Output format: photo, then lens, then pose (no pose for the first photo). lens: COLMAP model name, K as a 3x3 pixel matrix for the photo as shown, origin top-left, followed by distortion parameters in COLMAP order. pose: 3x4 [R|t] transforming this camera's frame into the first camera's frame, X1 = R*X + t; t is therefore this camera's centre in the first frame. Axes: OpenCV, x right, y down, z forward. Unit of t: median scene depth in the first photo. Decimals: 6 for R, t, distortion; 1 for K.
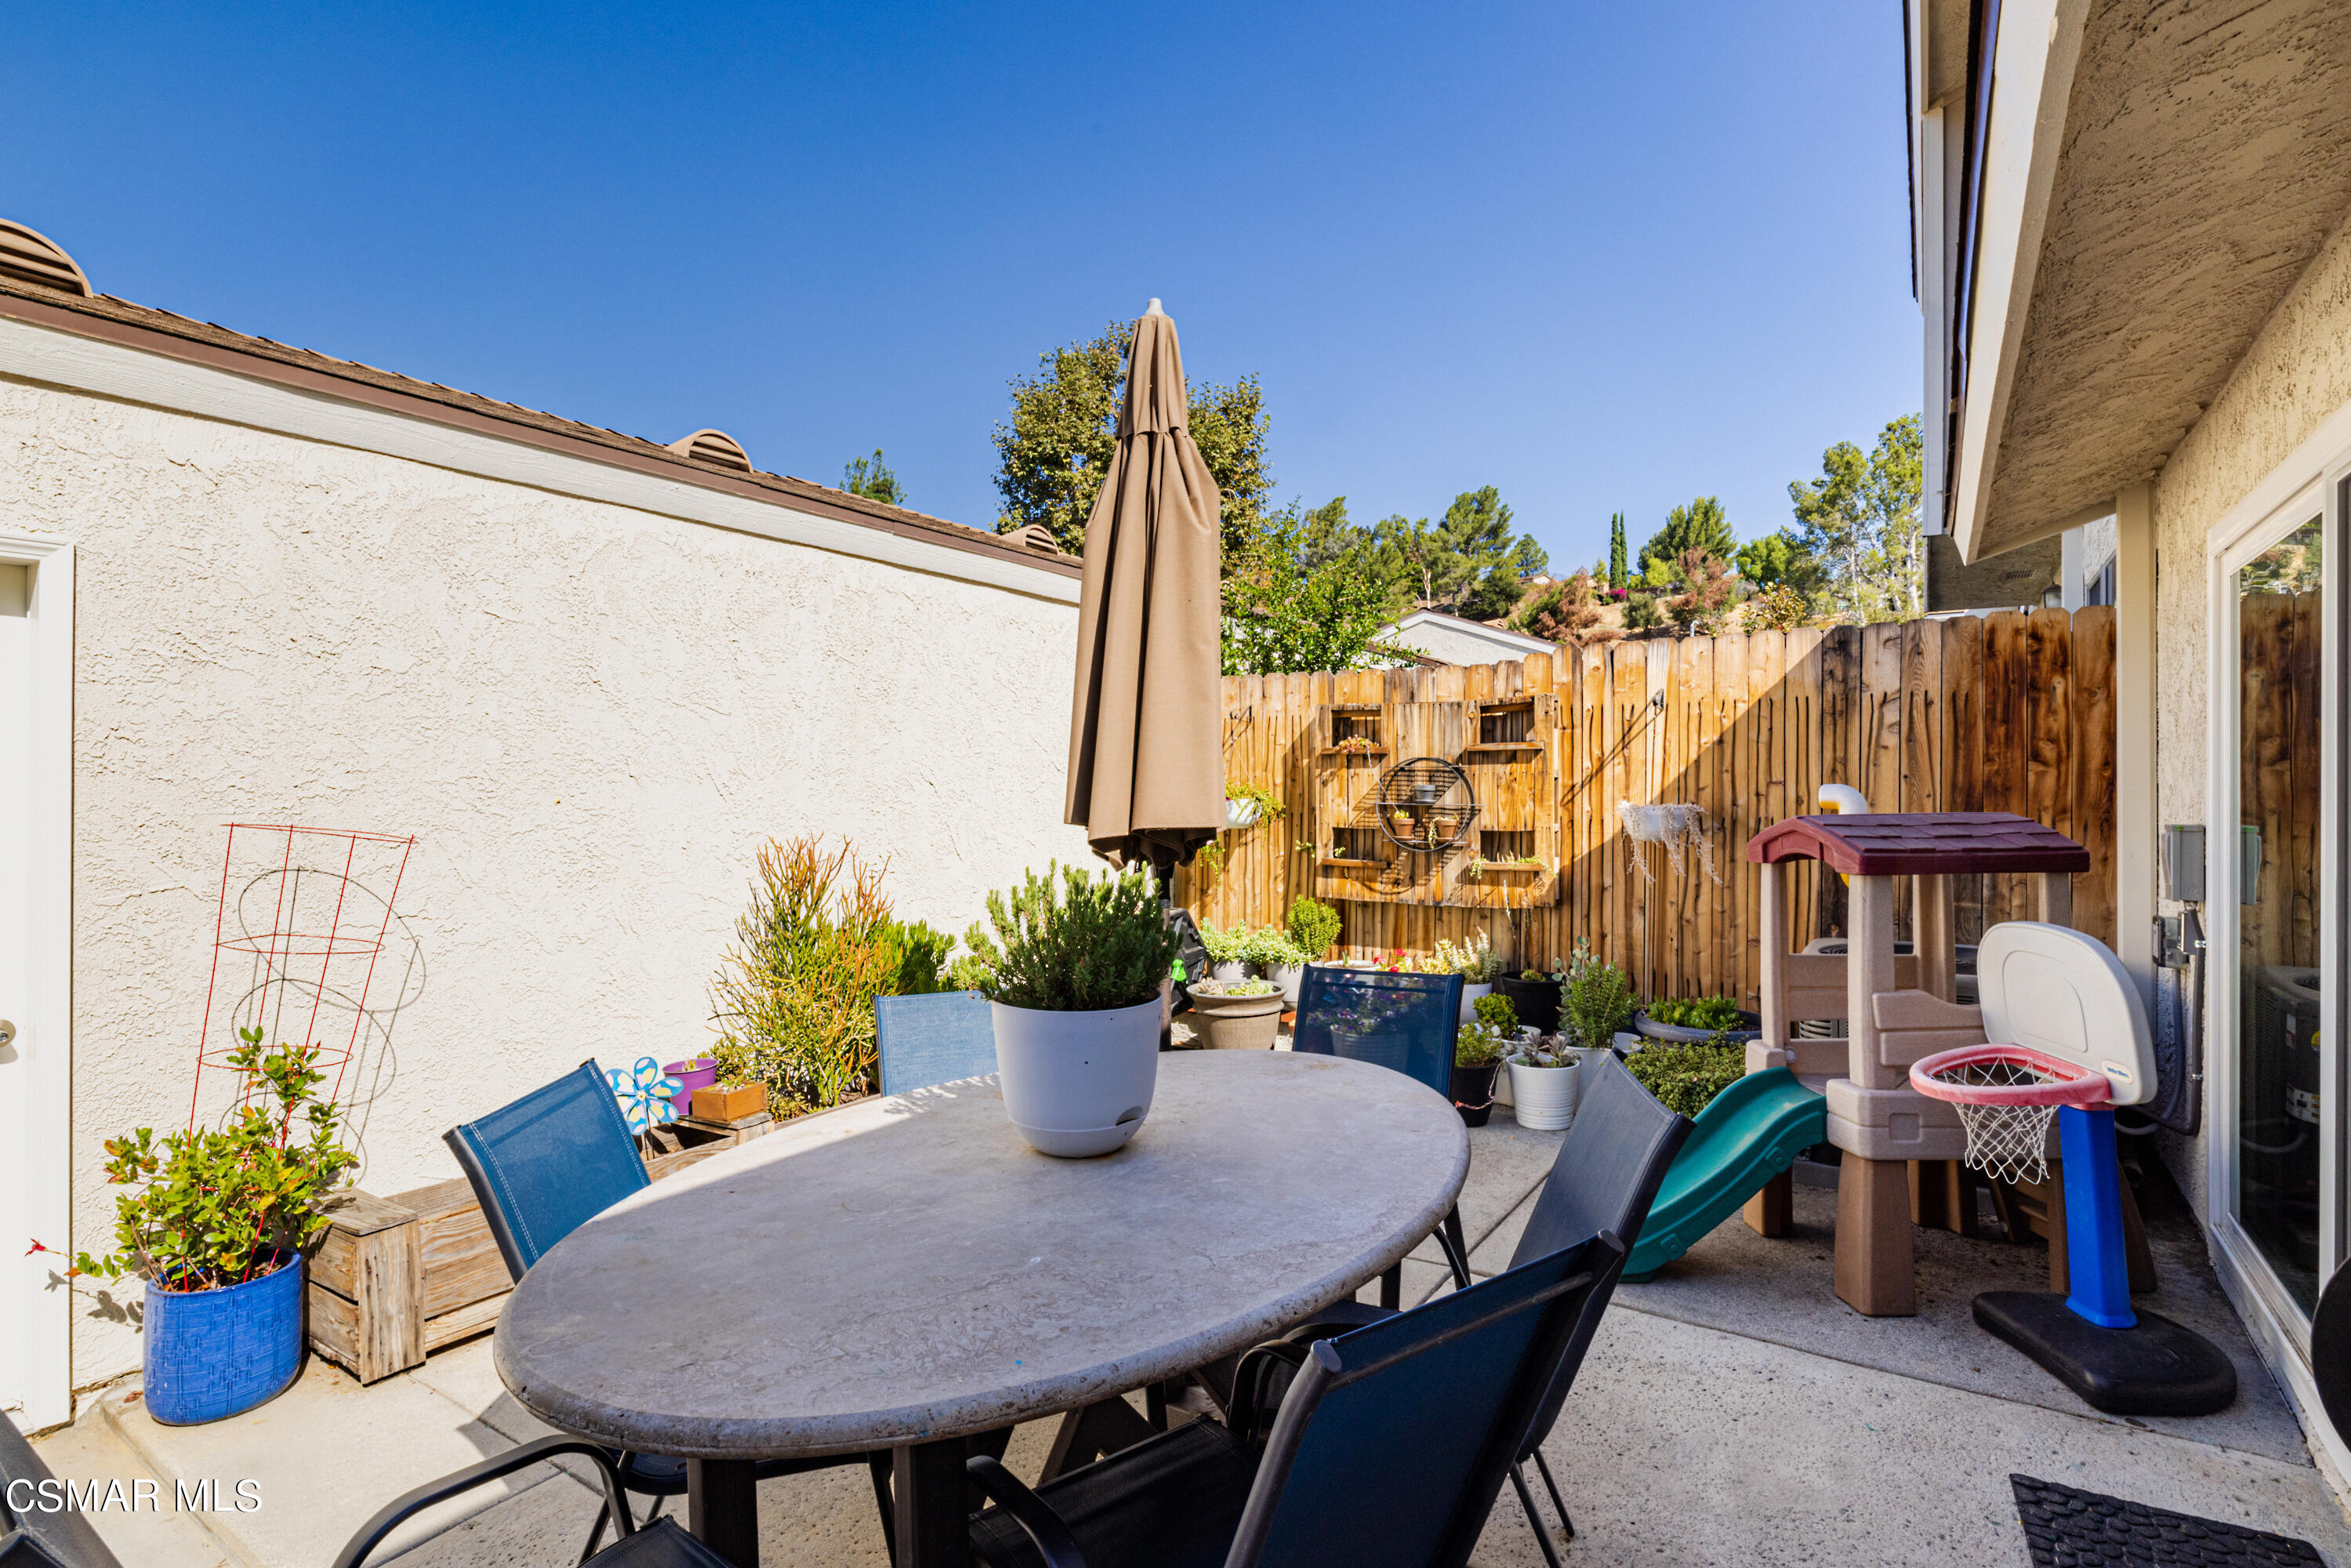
lens RADIAL K [[1152.9, 0, 1175.5], [0, 1152.9, 784.0], [0, 0, 1]] dist [-0.001329, -0.000094]
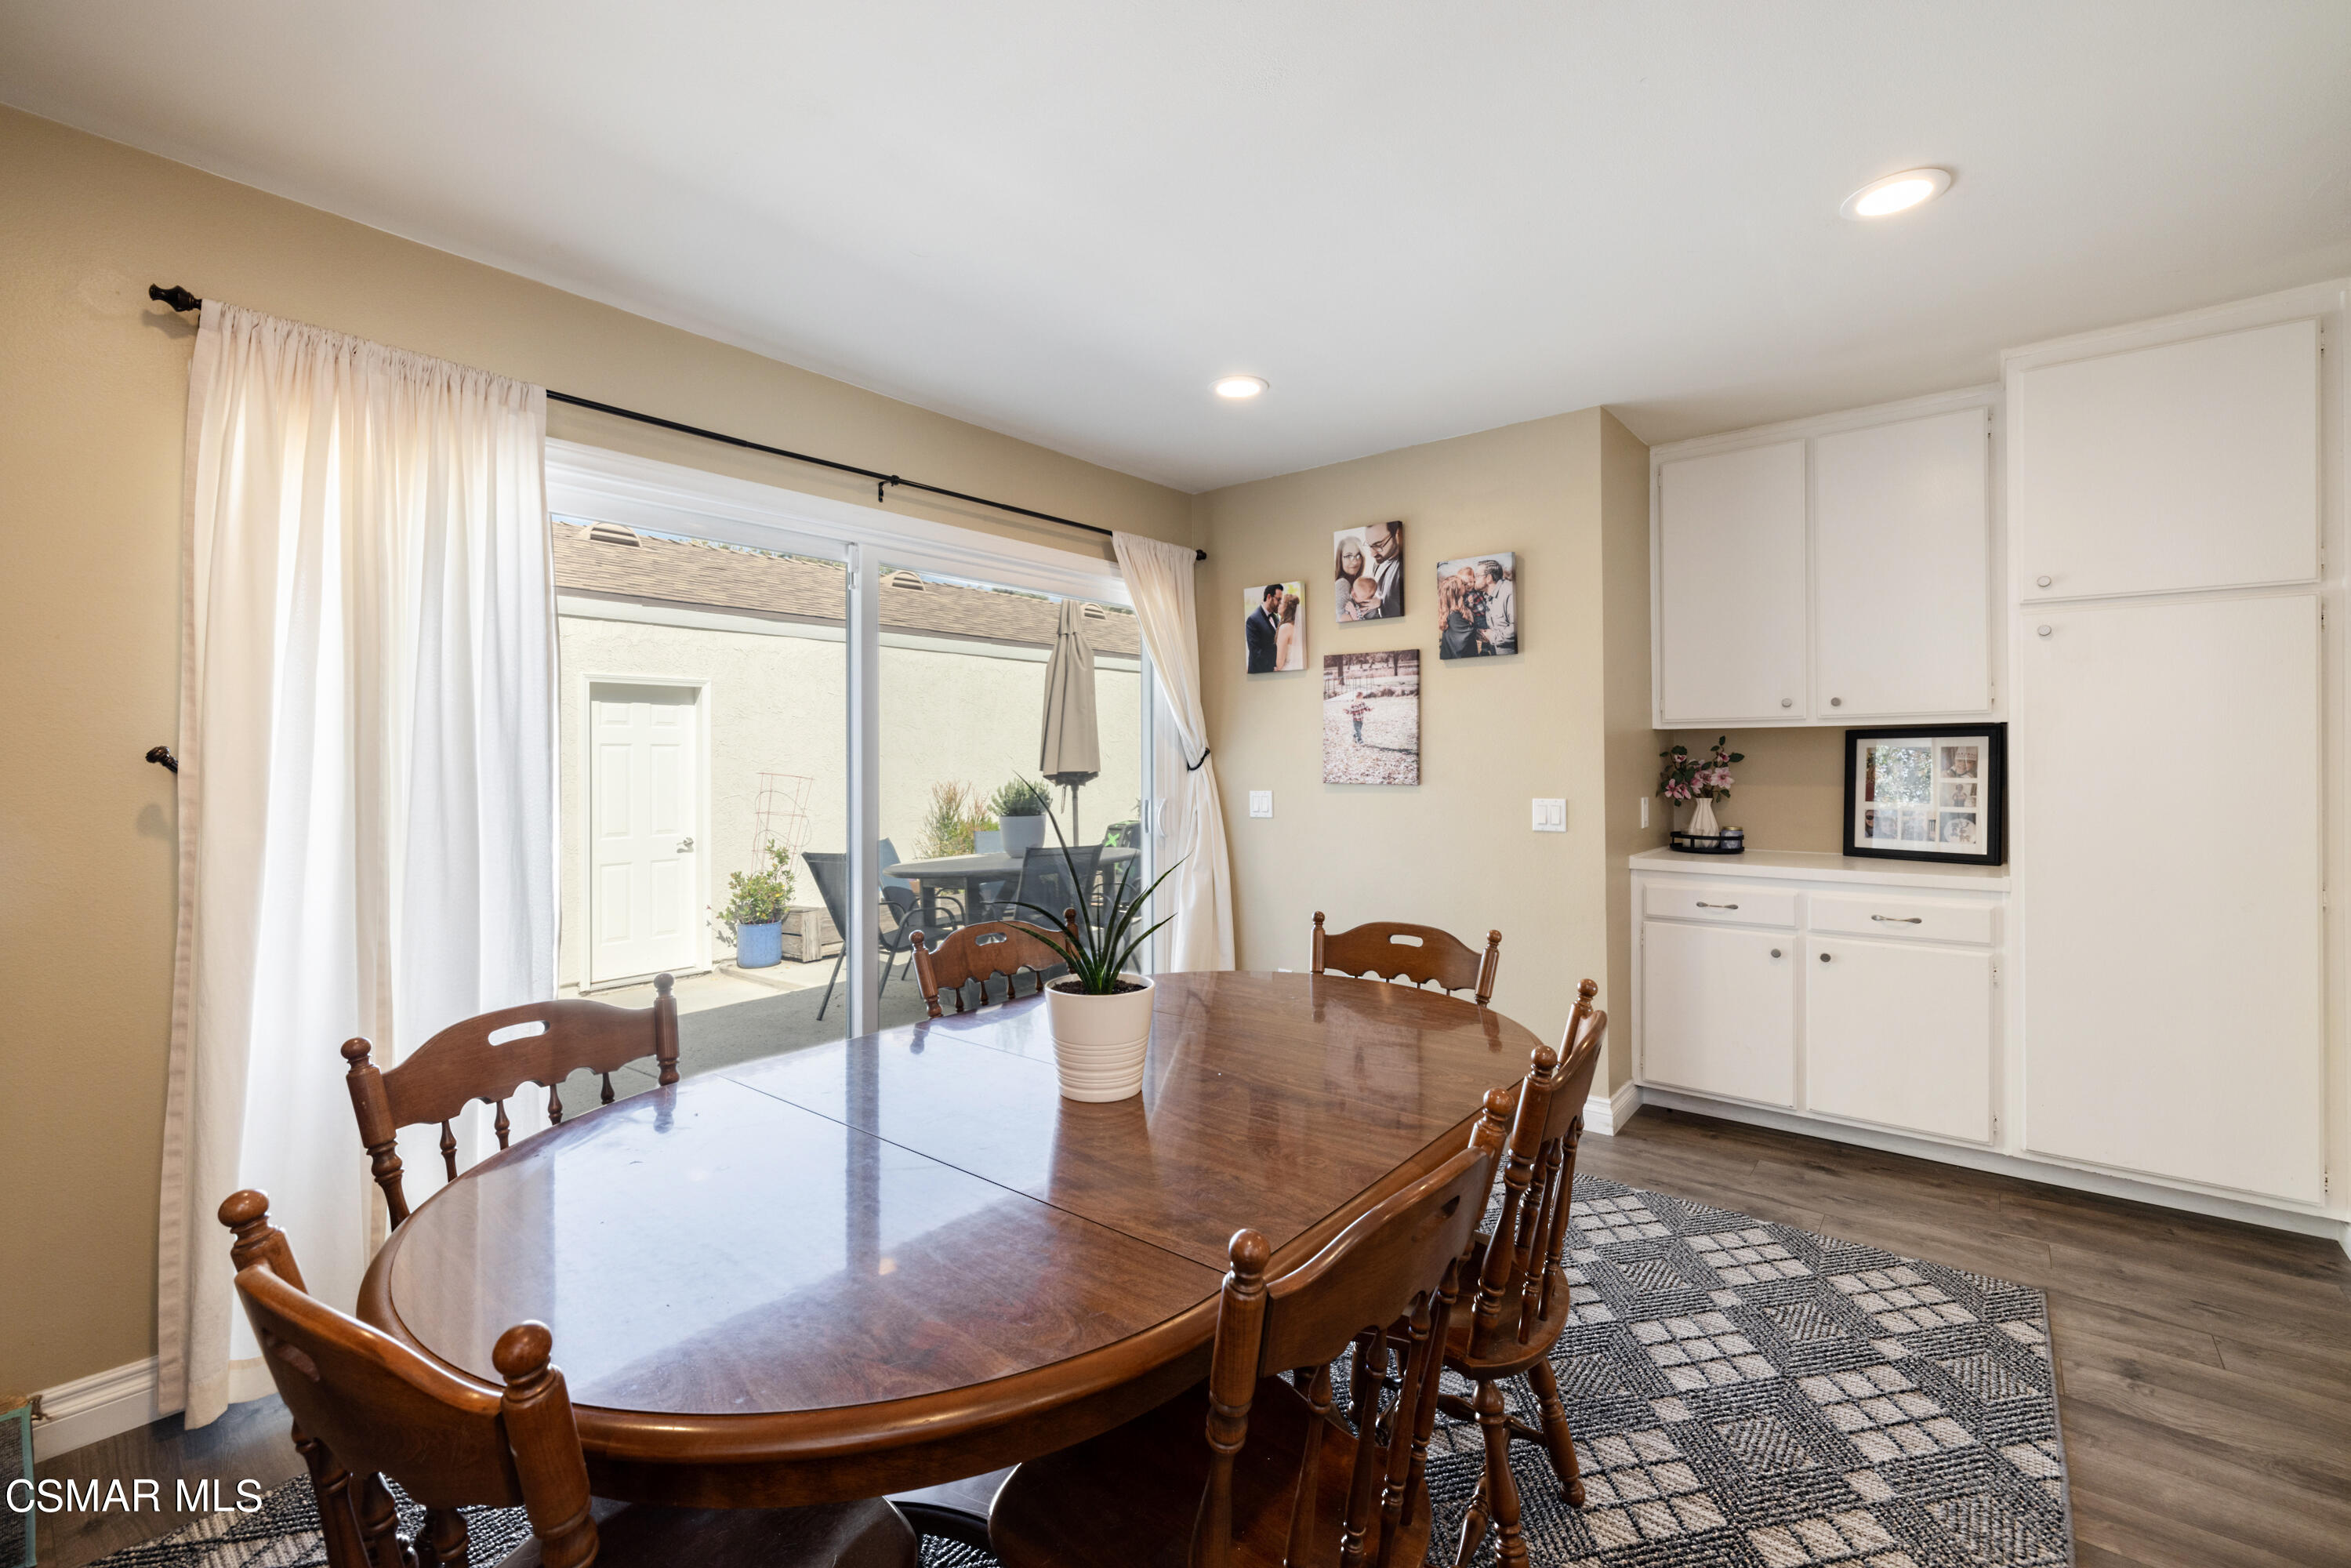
lens RADIAL K [[1007.2, 0, 1178.5], [0, 1007.2, 755.7], [0, 0, 1]] dist [0.000406, 0.000015]
pose [[0.994782, -0.011446, -0.101379, 0.510625], [0.011381, 0.999934, -0.001214, 0.007291], [0.101386, 0.000054, 0.994847, -1.456323]]
